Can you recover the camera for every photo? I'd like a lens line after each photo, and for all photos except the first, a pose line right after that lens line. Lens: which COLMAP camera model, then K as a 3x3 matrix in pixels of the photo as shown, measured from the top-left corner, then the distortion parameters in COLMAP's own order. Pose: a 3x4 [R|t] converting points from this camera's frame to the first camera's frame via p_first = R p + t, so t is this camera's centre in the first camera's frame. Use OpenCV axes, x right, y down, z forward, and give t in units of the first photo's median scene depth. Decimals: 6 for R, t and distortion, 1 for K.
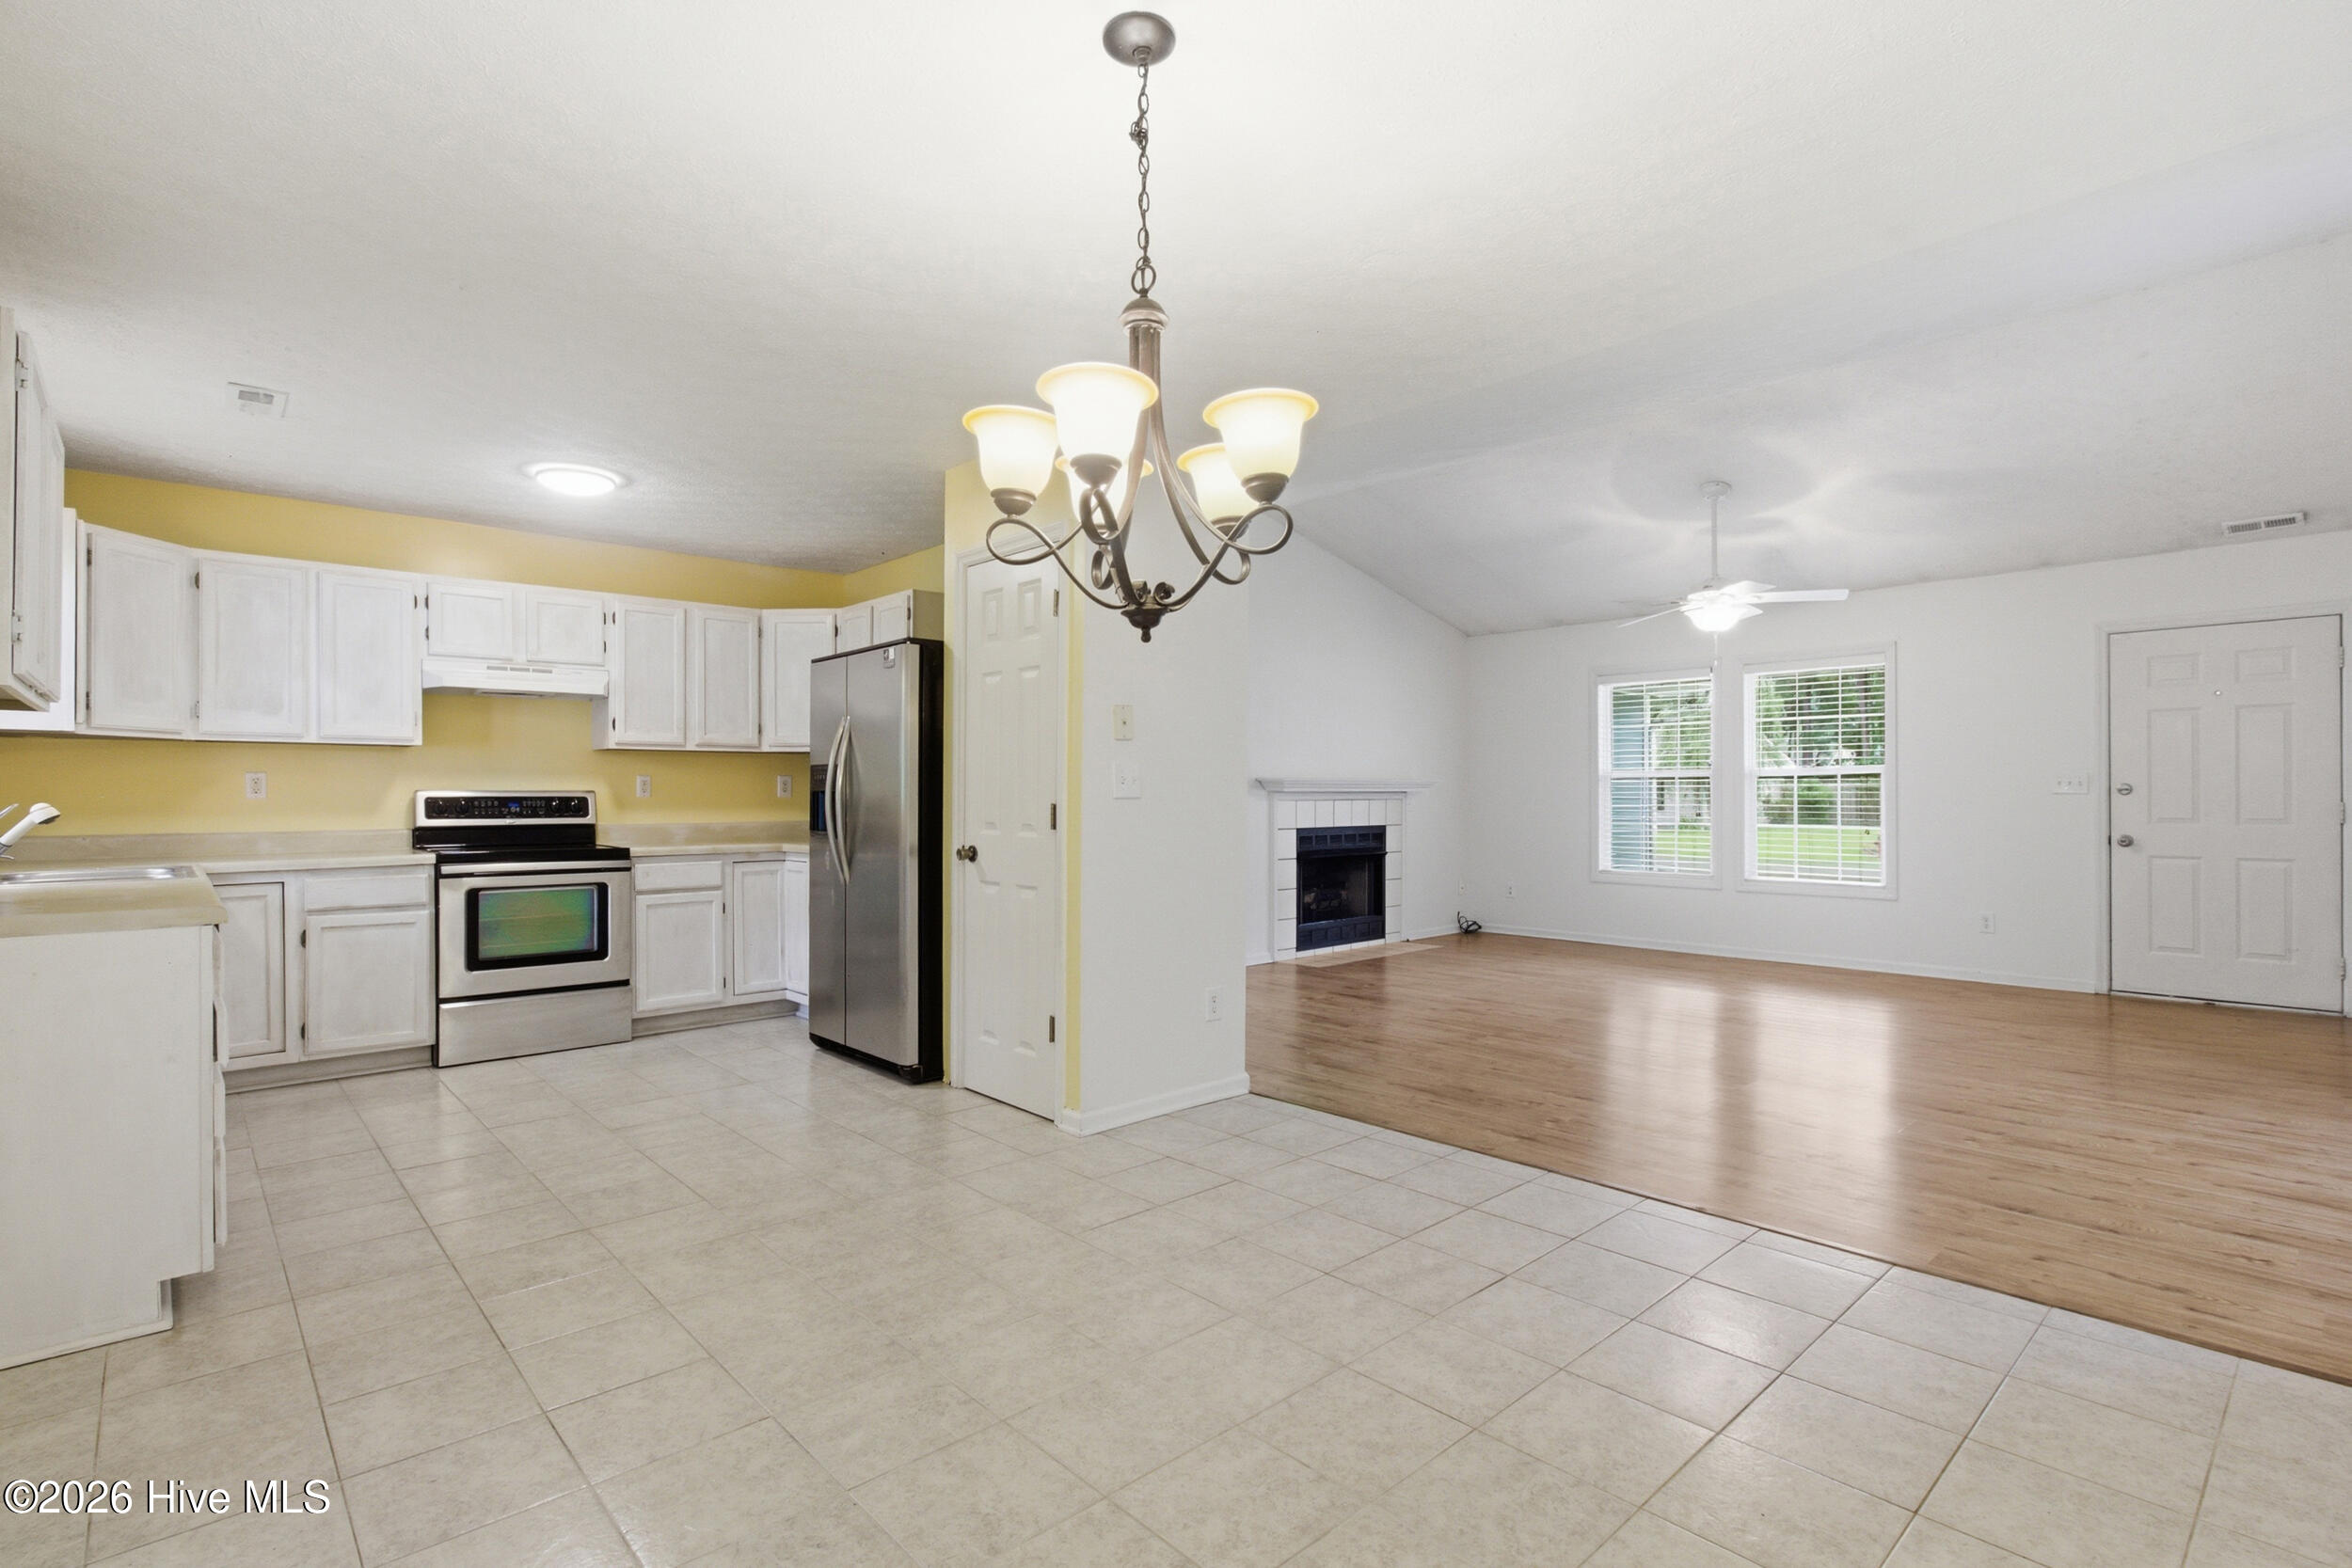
lens RADIAL K [[1102.9, 0, 1194.1], [0, 1102.9, 795.7], [0, 0, 1]] dist [-0.049699, 0.030023]
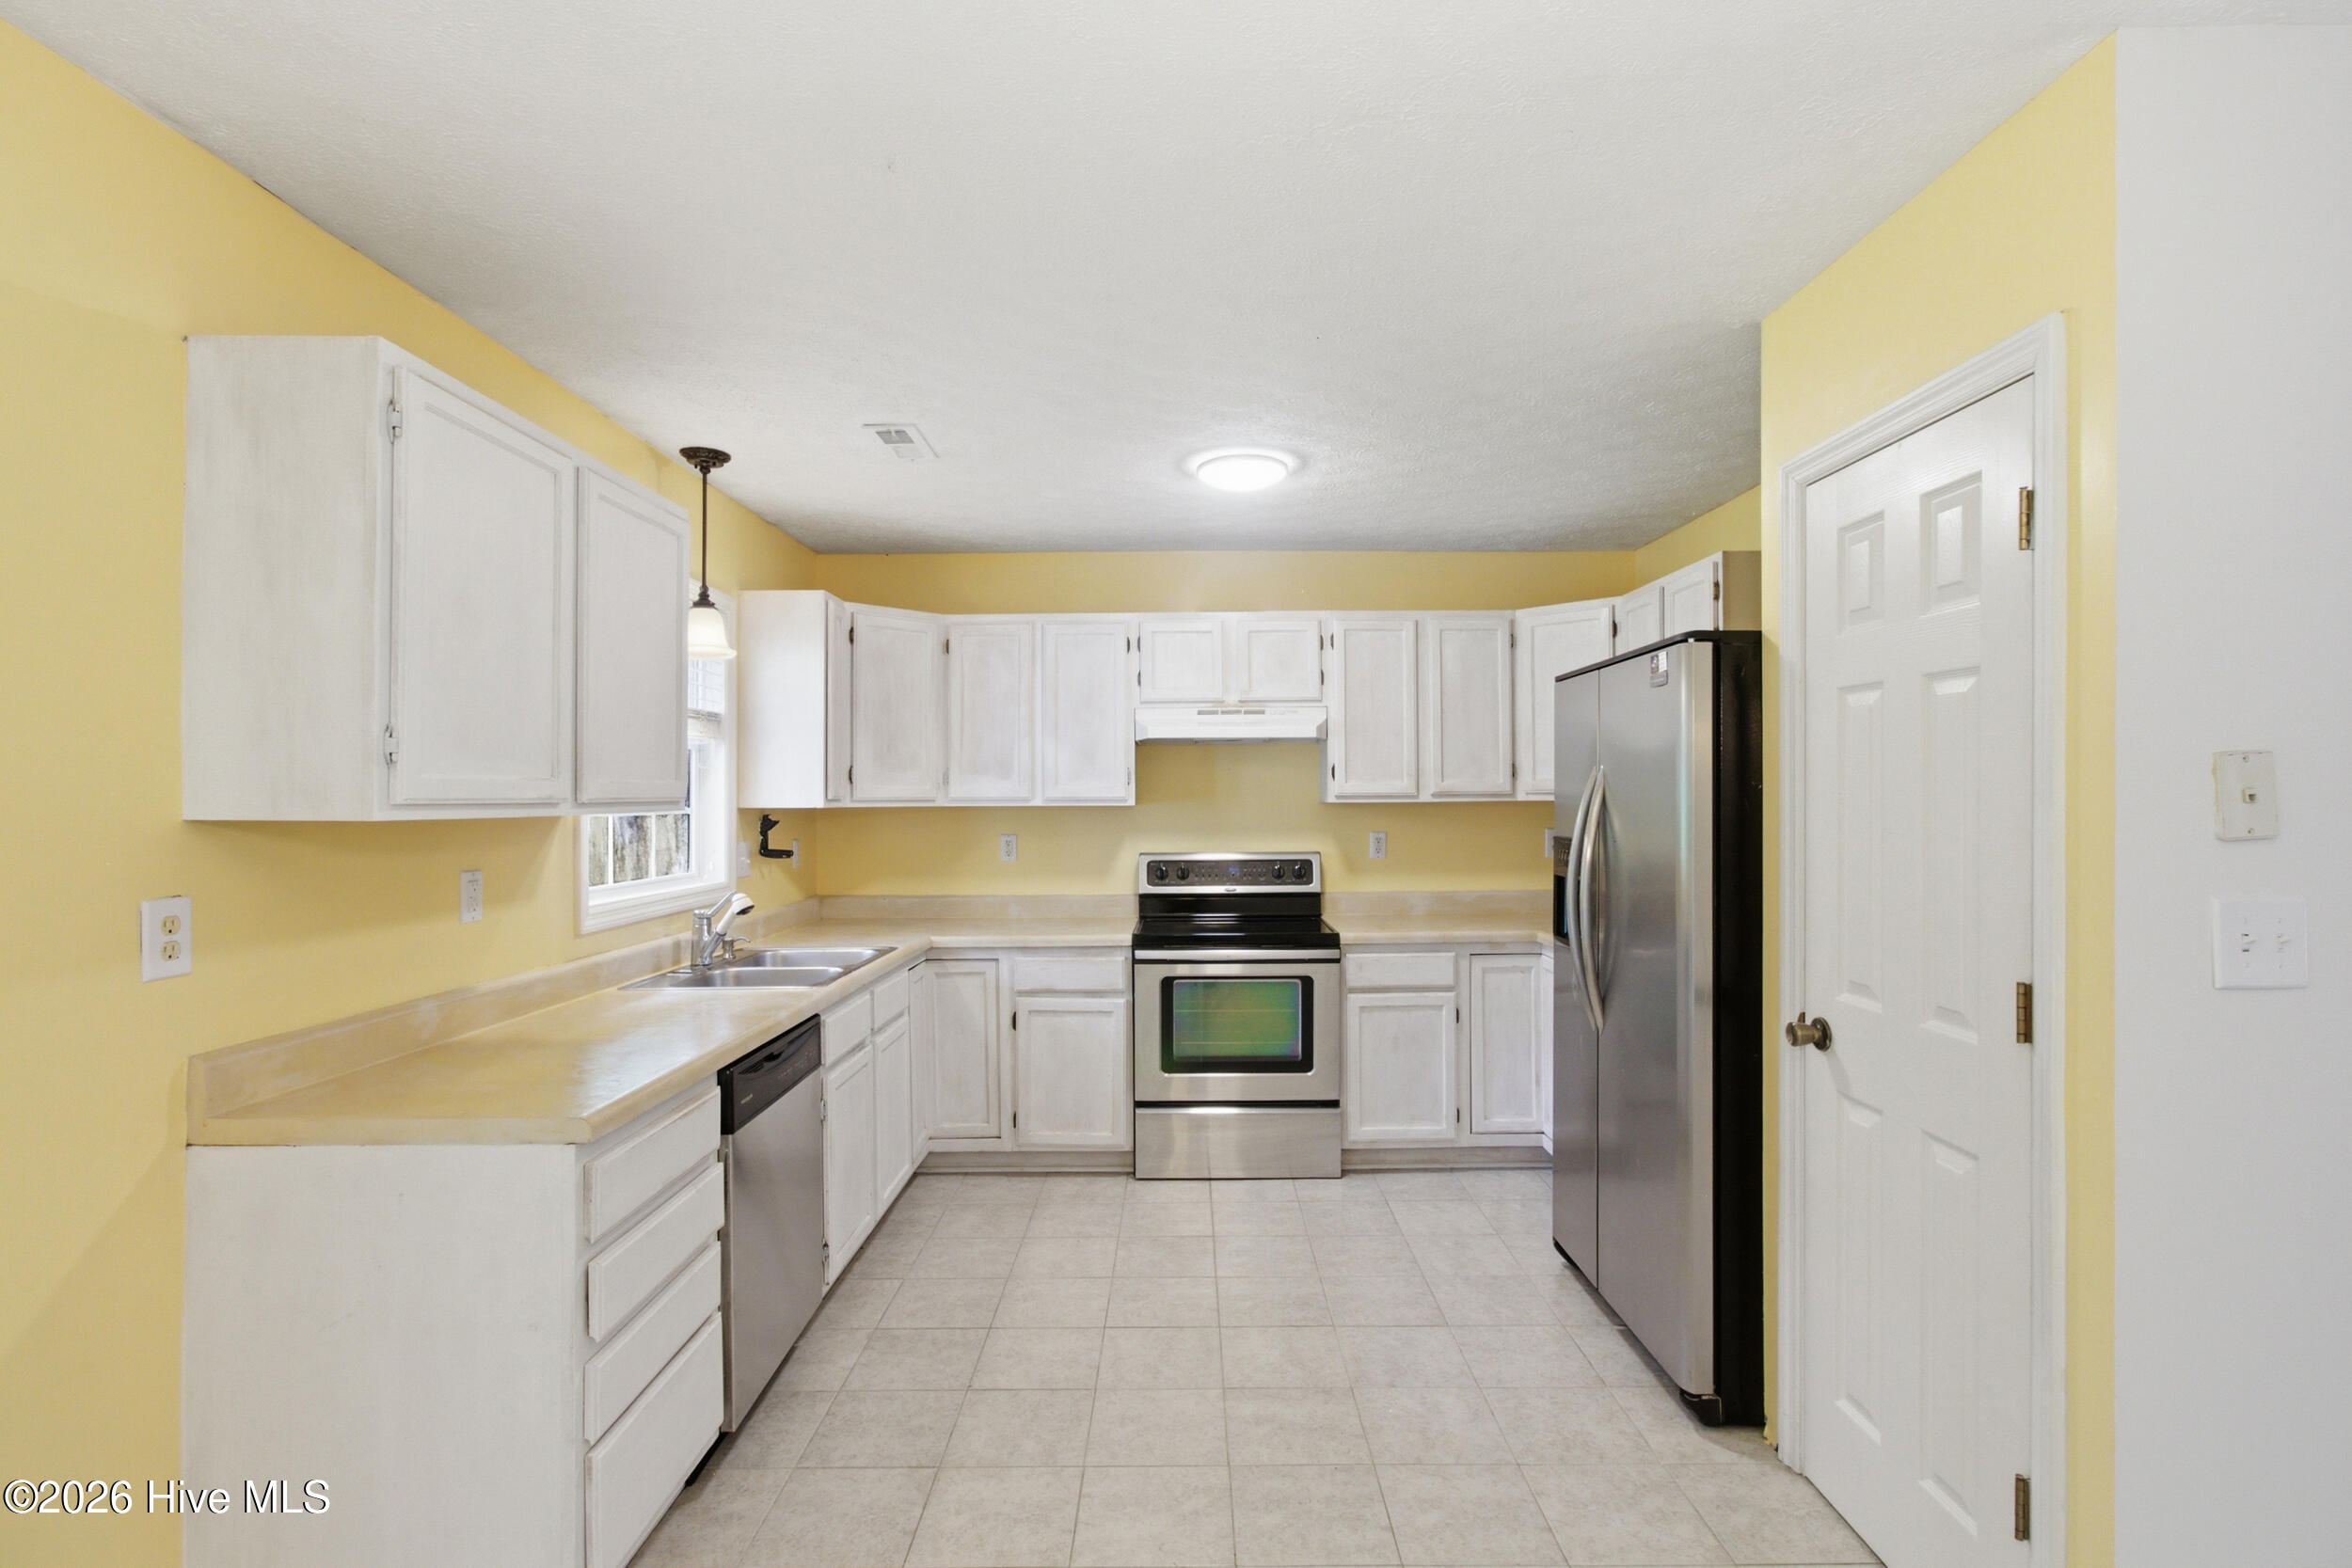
lens RADIAL K [[1102.9, 0, 1194.1], [0, 1102.9, 795.7], [0, 0, 1]] dist [-0.049699, 0.030023]
pose [[0.738362, -0.005339, -0.674384, -0.062787], [0.005651, 0.999983, -0.001731, -0.052350], [0.674381, -0.002533, 0.738379, 0.360980]]
